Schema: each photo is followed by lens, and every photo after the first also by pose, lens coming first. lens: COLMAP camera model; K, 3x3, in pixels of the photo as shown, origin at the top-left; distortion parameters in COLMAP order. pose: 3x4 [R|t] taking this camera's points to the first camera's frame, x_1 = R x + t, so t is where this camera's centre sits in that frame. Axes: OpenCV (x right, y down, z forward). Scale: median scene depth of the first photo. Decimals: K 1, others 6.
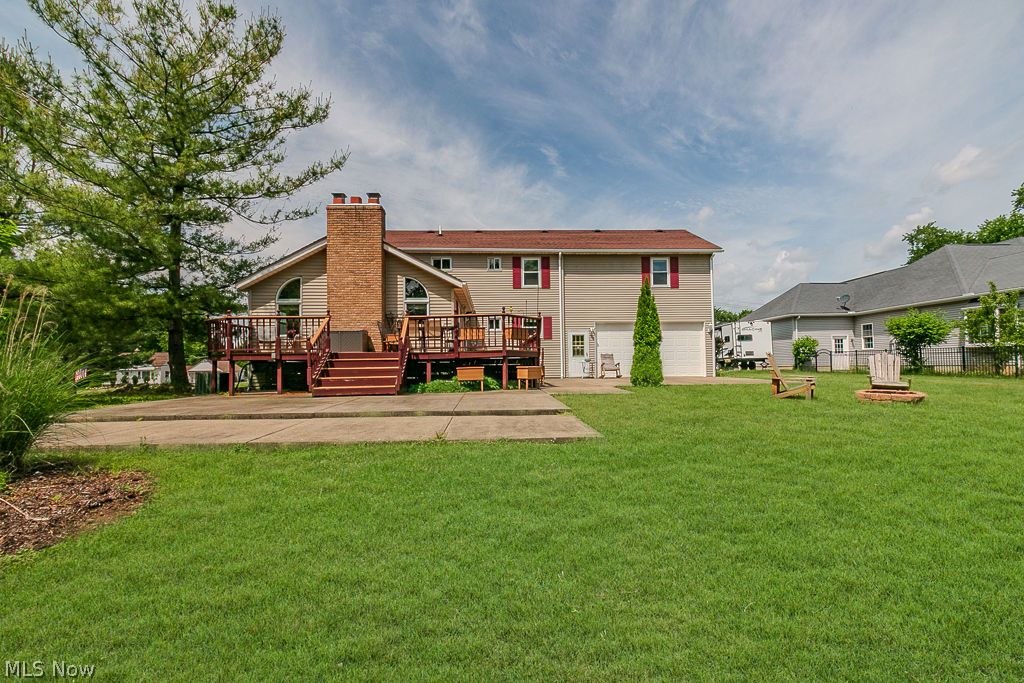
lens RADIAL K [[471.1, 0, 507.0], [0, 471.1, 353.8], [0, 0, 1]] dist [0.000615, 0.000408]
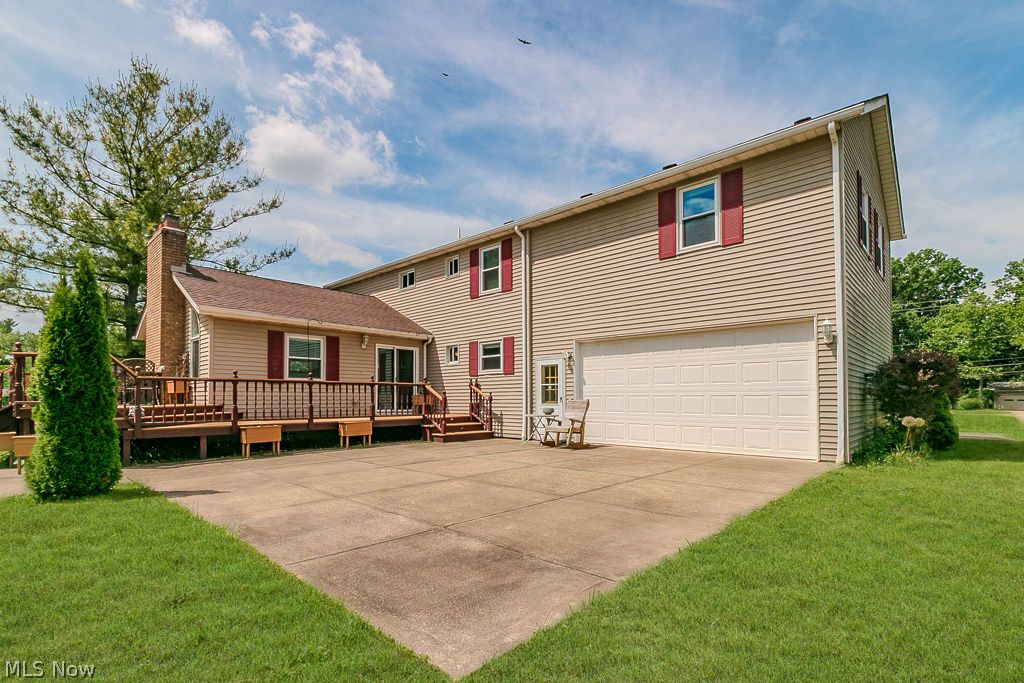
lens RADIAL K [[481.2, 0, 508.5], [0, 481.2, 387.5], [0, 0, 1]] dist [0.002995, 0.000898]
pose [[0.710218, -0.009094, -0.703923, 0.521472], [0.014824, 0.999888, 0.002039, -0.015567], [0.703826, -0.011883, 0.710273, 0.557860]]
